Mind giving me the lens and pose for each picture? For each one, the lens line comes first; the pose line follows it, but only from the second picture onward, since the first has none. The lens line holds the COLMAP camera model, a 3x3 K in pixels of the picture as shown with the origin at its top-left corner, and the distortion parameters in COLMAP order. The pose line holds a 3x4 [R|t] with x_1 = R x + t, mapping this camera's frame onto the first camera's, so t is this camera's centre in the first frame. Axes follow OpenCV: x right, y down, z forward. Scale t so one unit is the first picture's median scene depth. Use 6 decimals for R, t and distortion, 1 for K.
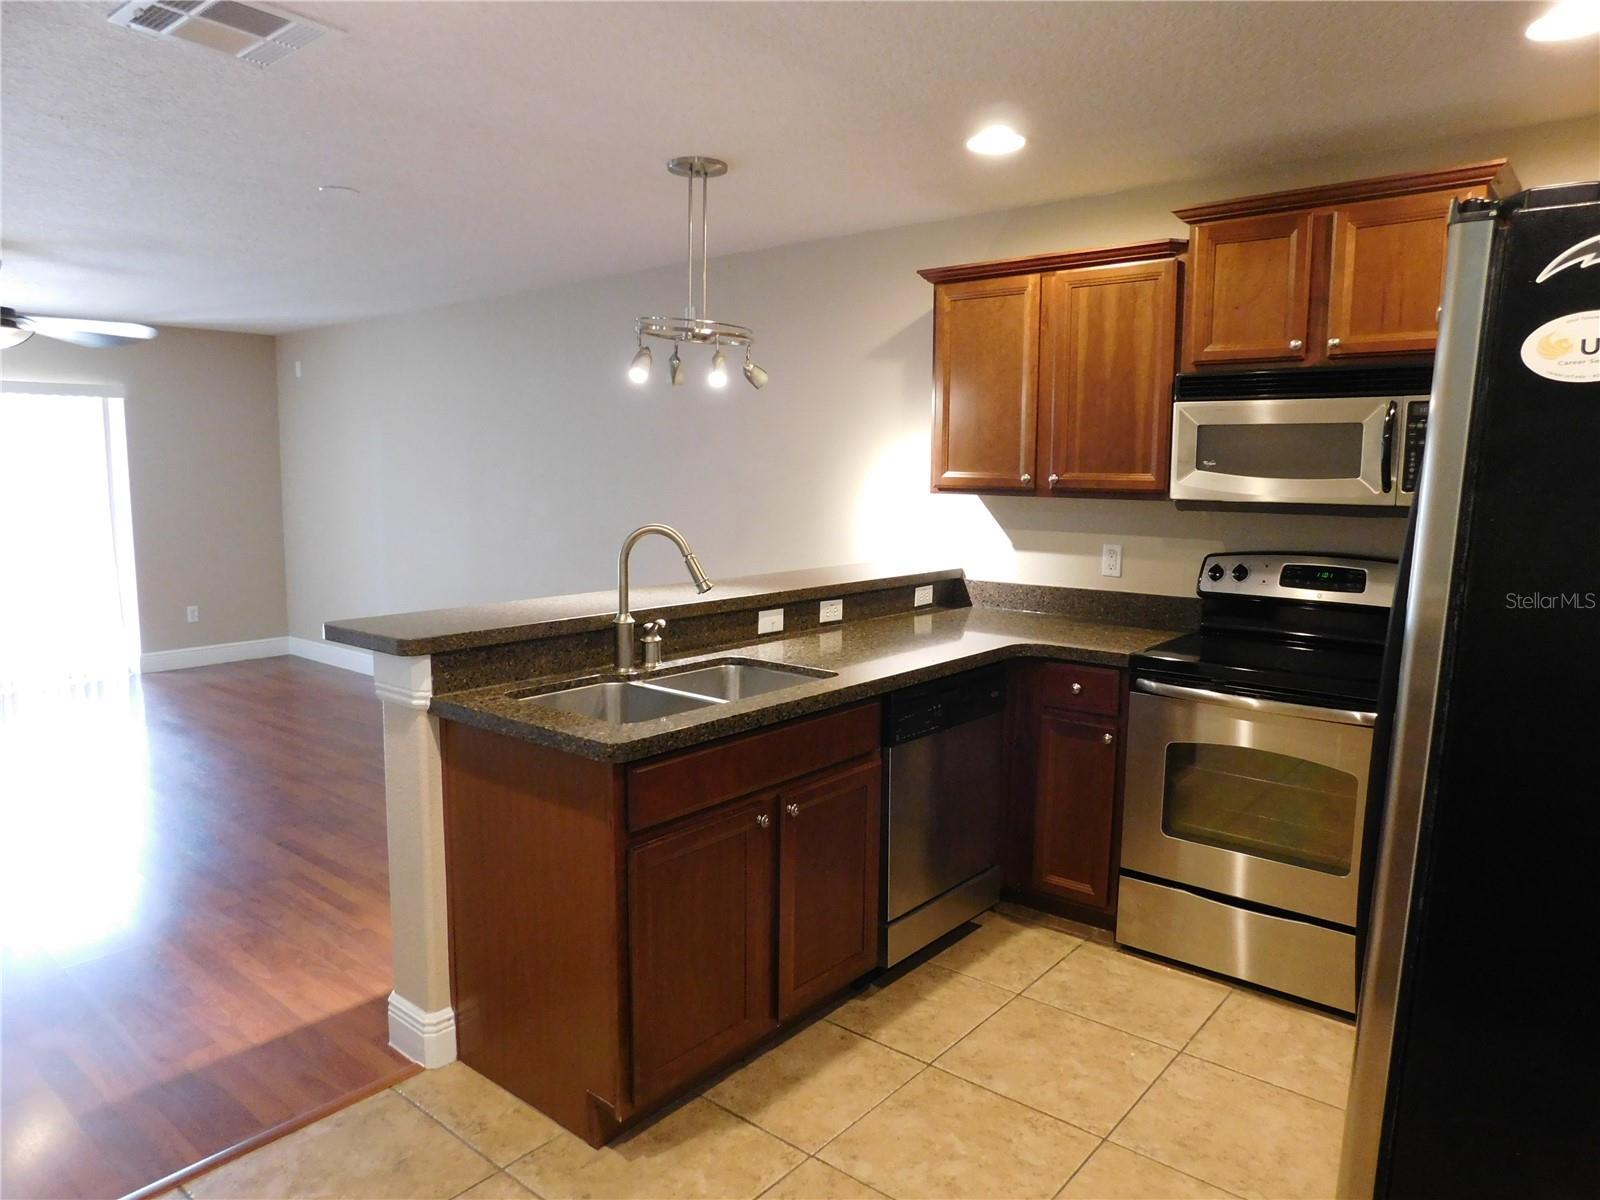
lens RADIAL K [[1060.0, 0, 800.0], [0, 1060.0, 600.0], [0, 0, 1]] dist [-0.075762, 0.066164]
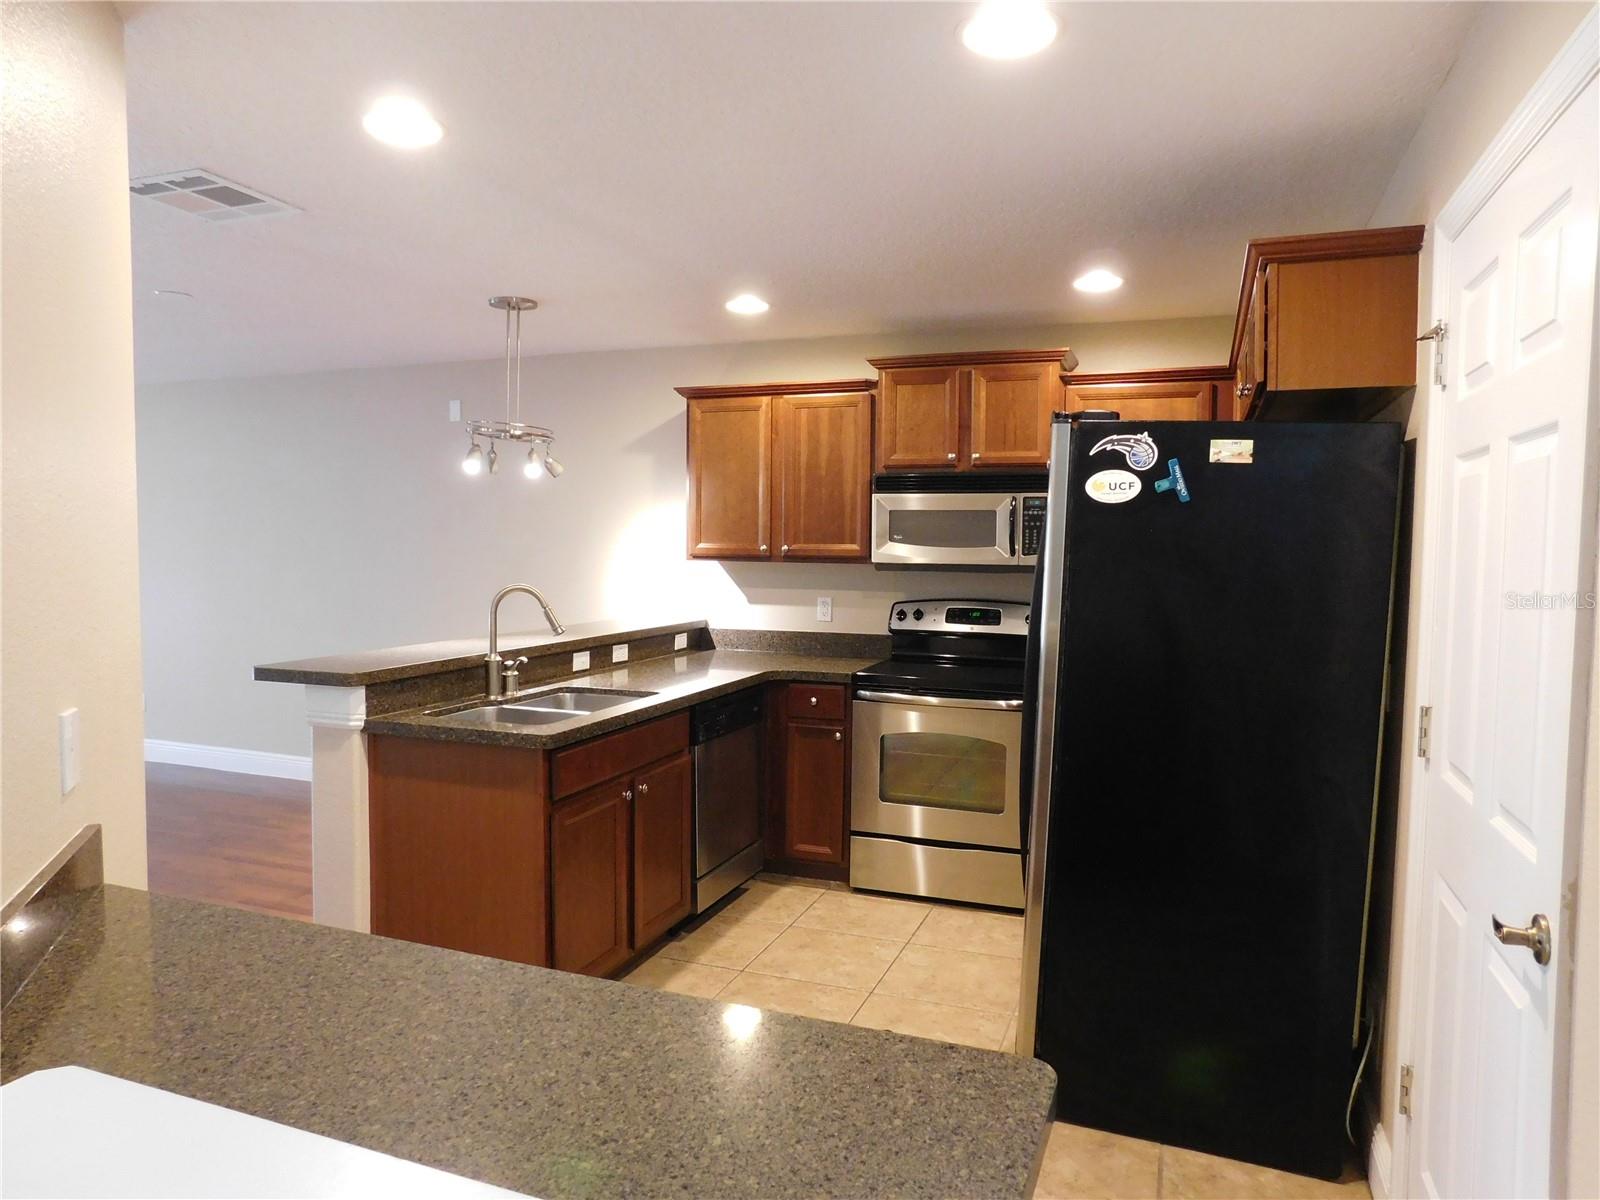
lens RADIAL K [[1060.0, 0, 800.0], [0, 1060.0, 600.0], [0, 0, 1]] dist [-0.075762, 0.066164]
pose [[0.943838, -0.017608, 0.329940, -0.206403], [0.039120, 0.997511, -0.058672, 0.033122], [-0.328085, 0.068284, 0.942177, -0.297295]]
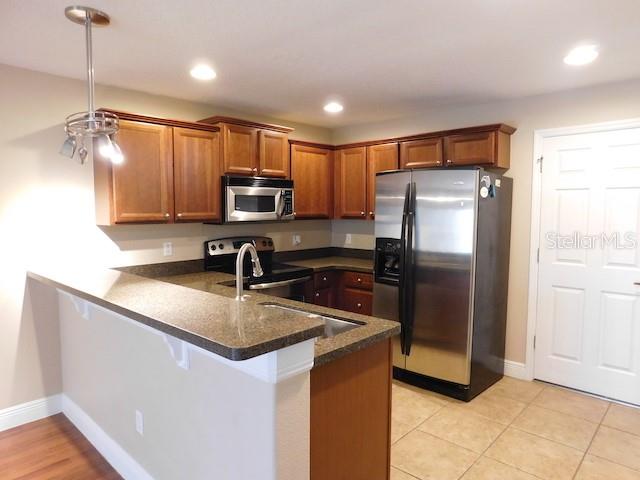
lens RADIAL K [[424.0, 0, 320.0], [0, 424.0, 240.0], [0, 0, 1]] dist [-0.075762, 0.066164]
pose [[0.049857, -0.083357, 0.995272, -0.744128], [0.126996, 0.988951, 0.076466, -0.103053], [-0.990649, 0.122583, 0.059892, 0.711577]]
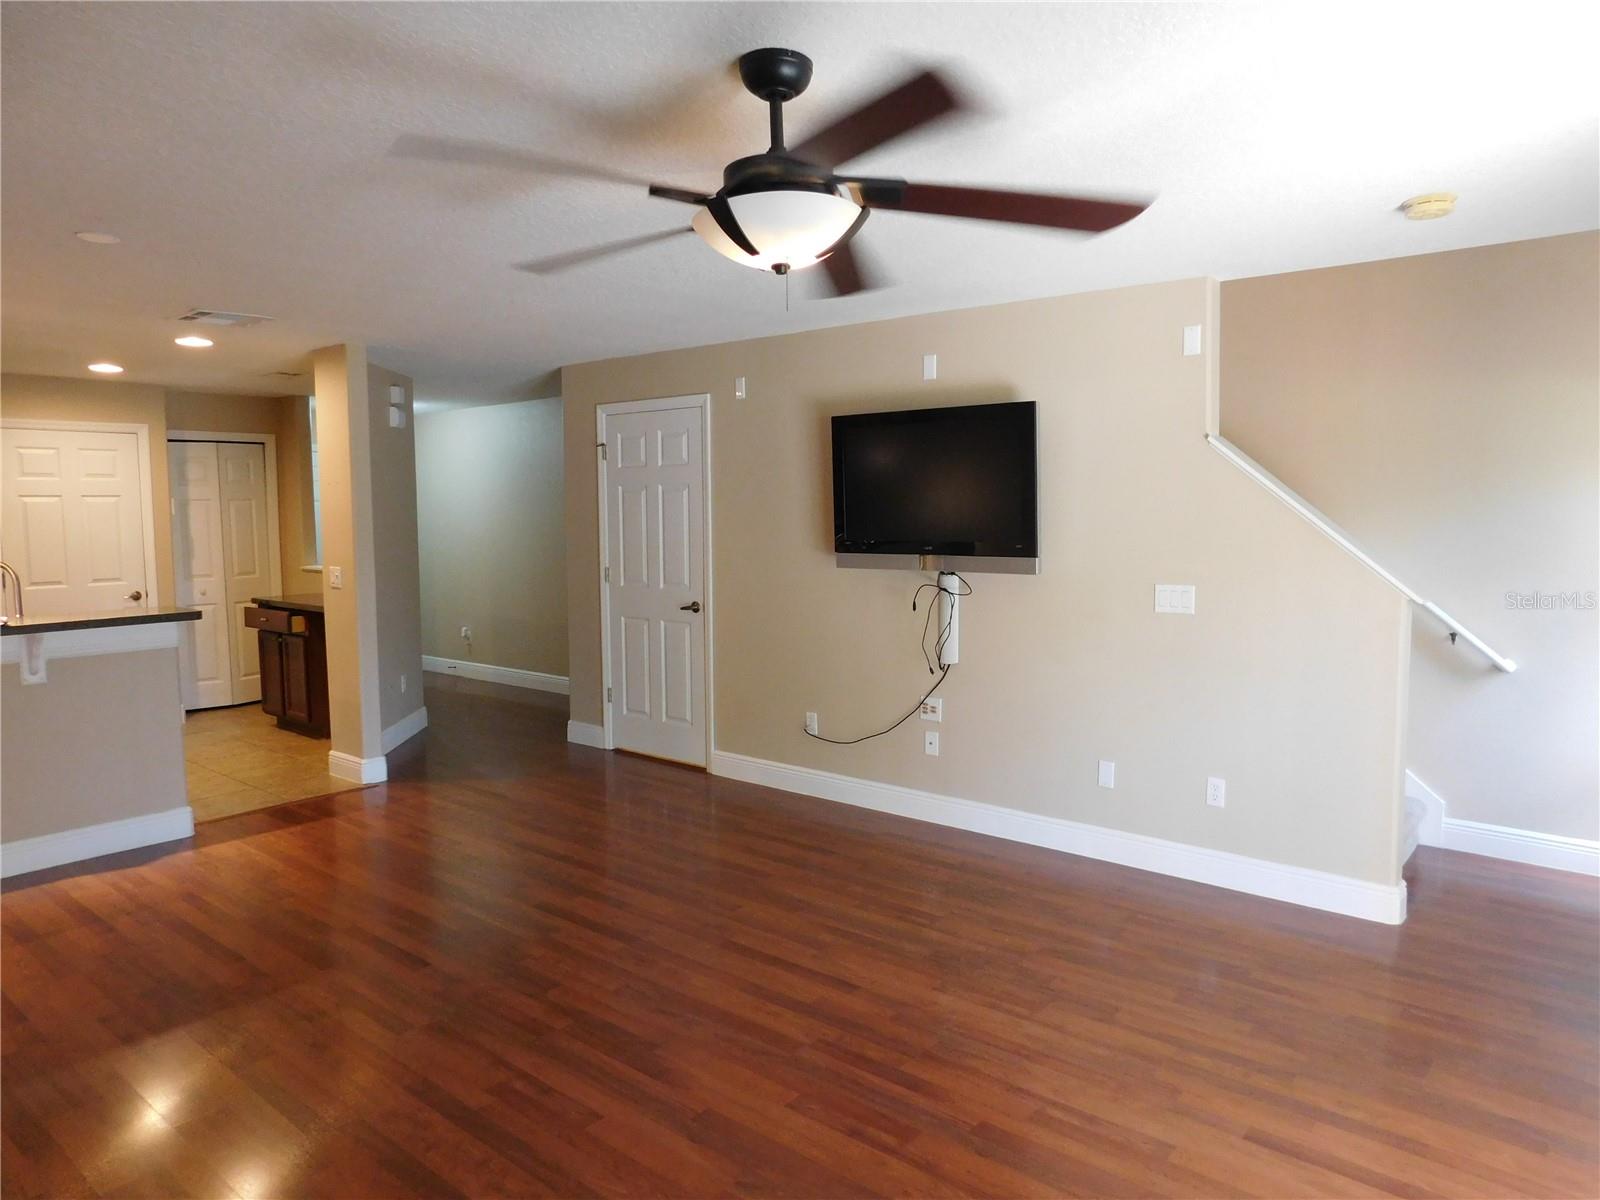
lens RADIAL K [[1046.6, 0, 800.0], [0, 1046.6, 600.0], [0, 0, 1]] dist [-0.001507, -0.000131]
pose [[-0.999930, -0.008941, -0.007739, -1.215524], [-0.010347, 0.978406, 0.206431, -0.319697], [0.005726, 0.206497, -0.978430, 2.293931]]
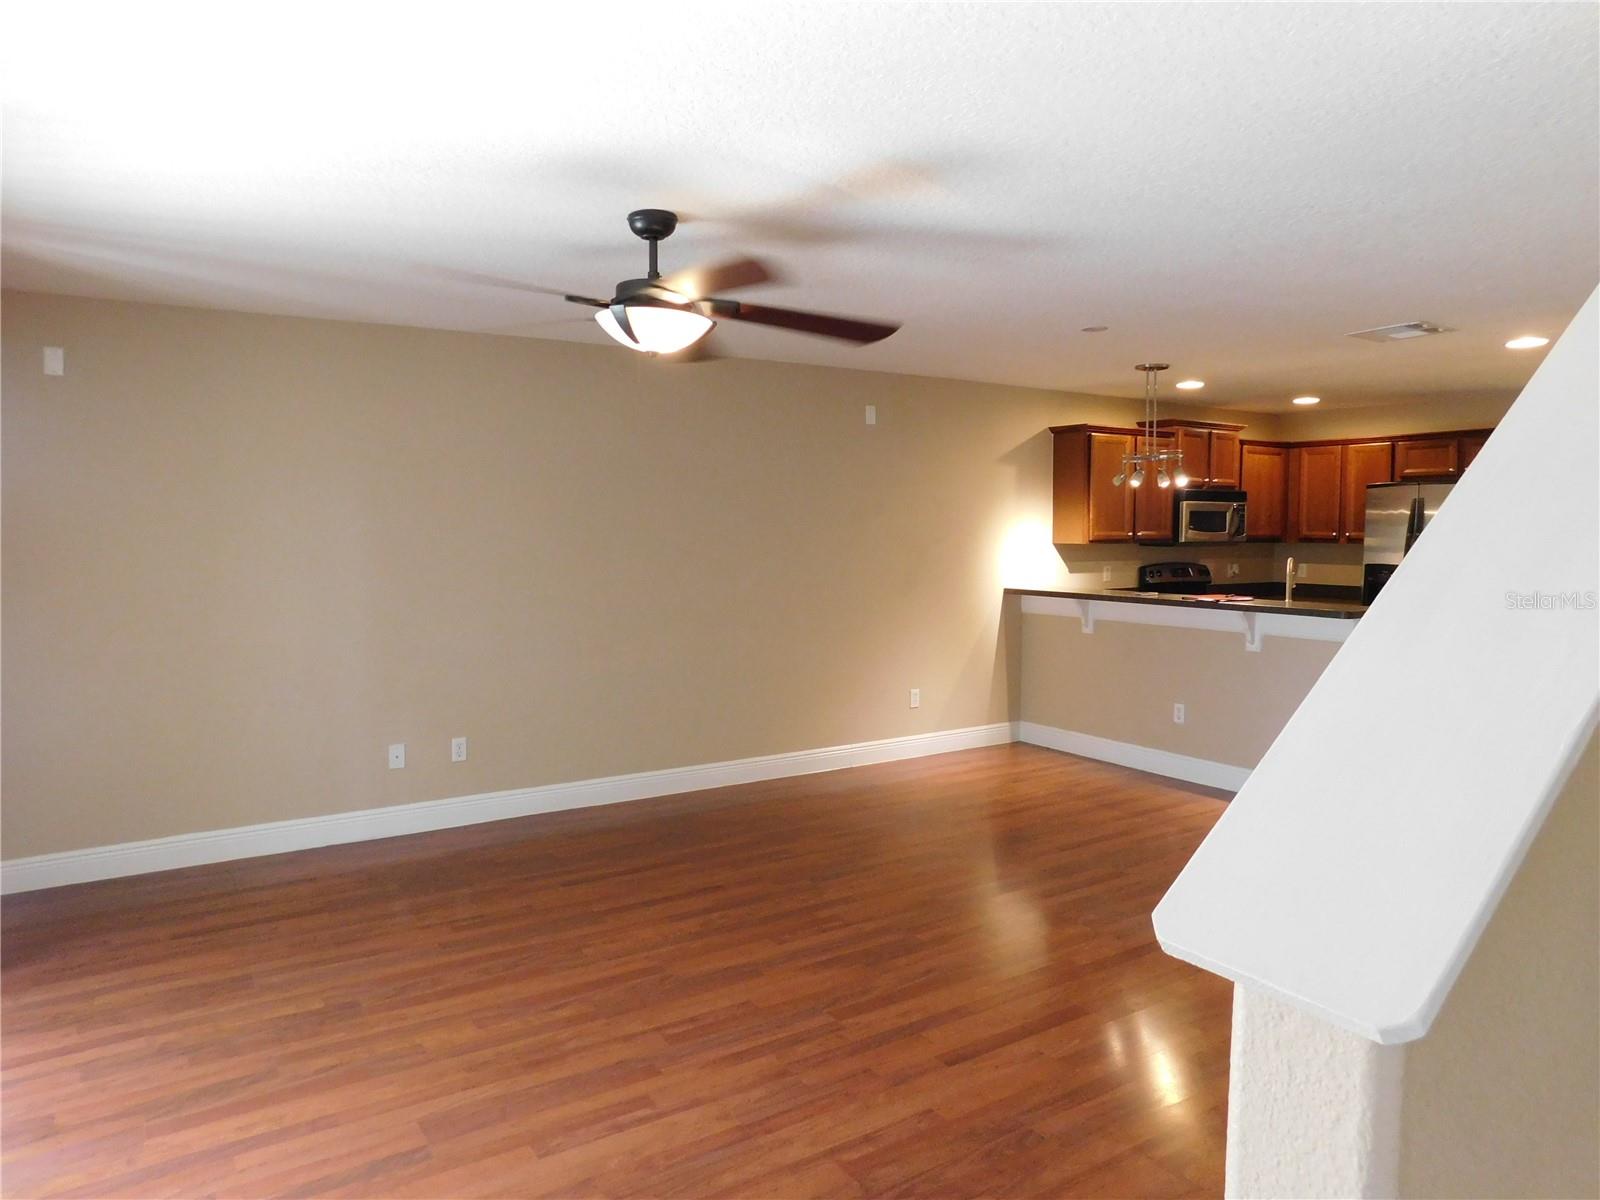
lens RADIAL K [[1060.0, 0, 800.0], [0, 1060.0, 600.0], [0, 0, 1]] dist [-0.075762, 0.066164]
pose [[0.282984, -0.076384, 0.956078, -2.158208], [0.121561, 0.991642, 0.043245, -0.174933], [-0.951390, 0.103984, 0.289904, 1.160170]]
